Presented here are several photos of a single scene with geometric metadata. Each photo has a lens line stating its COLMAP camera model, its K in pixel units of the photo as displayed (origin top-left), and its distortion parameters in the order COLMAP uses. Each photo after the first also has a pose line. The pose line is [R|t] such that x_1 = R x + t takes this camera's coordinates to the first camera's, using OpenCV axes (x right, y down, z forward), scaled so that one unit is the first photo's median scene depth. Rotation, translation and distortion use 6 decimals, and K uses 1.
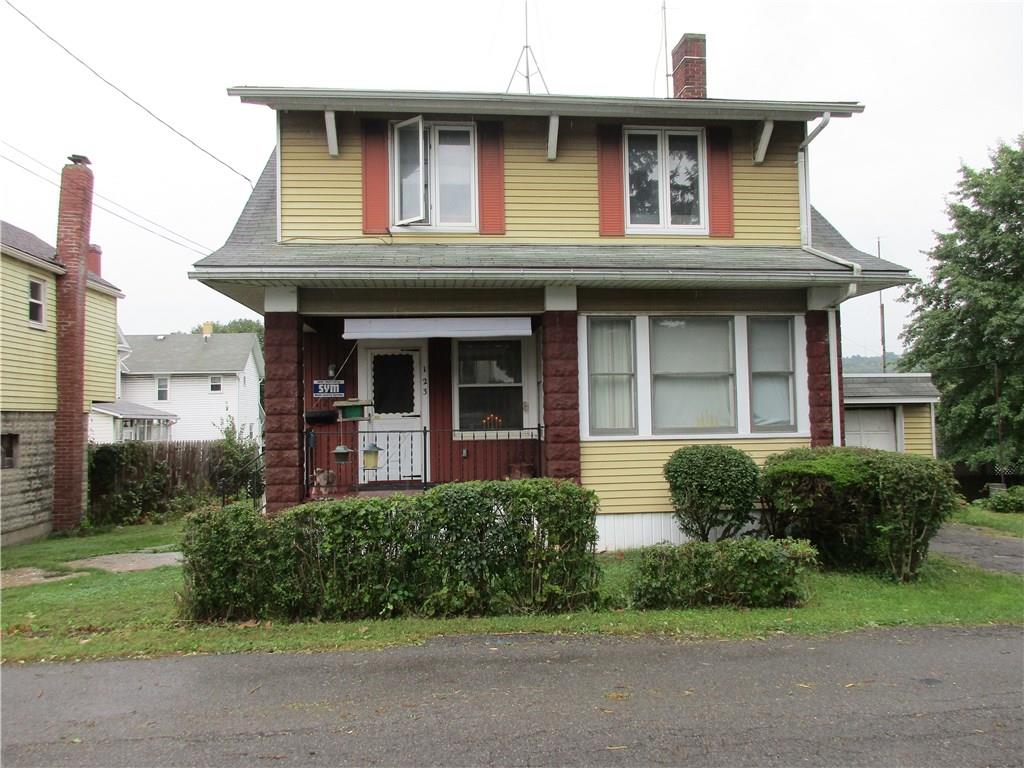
lens RADIAL K [[775.0, 0, 512.0], [0, 775.0, 384.0], [0, 0, 1]] dist [0.005137, 0.007282]
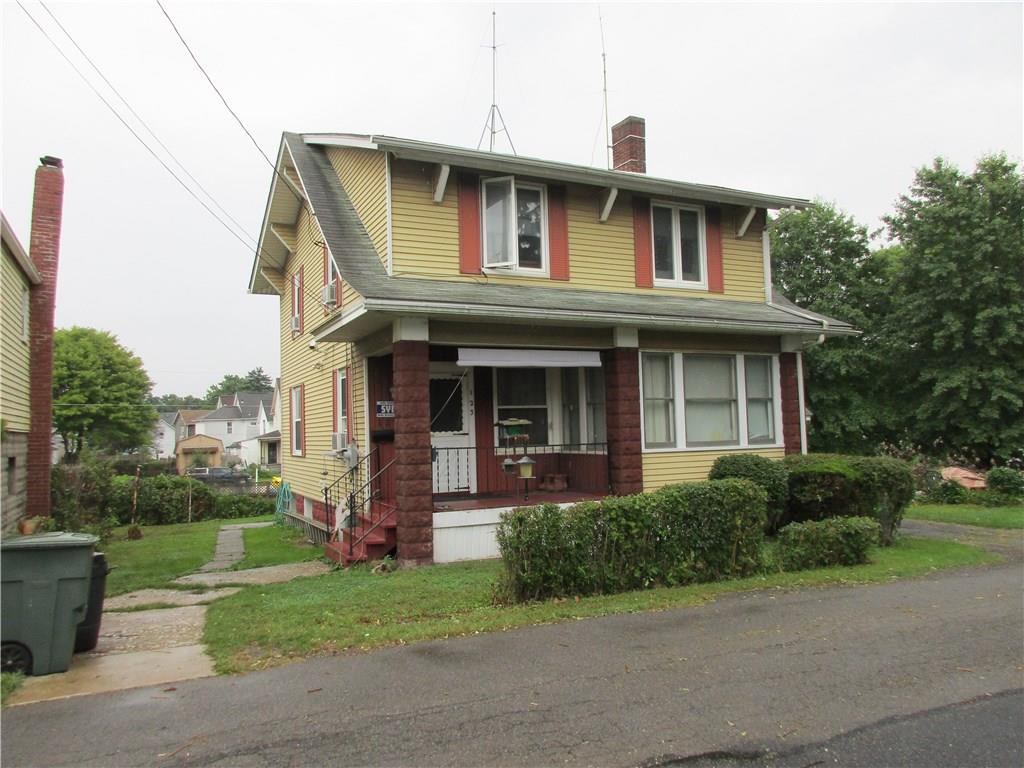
lens RADIAL K [[775.0, 0, 512.0], [0, 775.0, 384.0], [0, 0, 1]] dist [0.005137, 0.007282]
pose [[0.937955, 0.015882, 0.346394, -0.510366], [-0.007021, 0.999616, -0.026819, -0.001610], [-0.346687, 0.022723, 0.937706, -0.085529]]
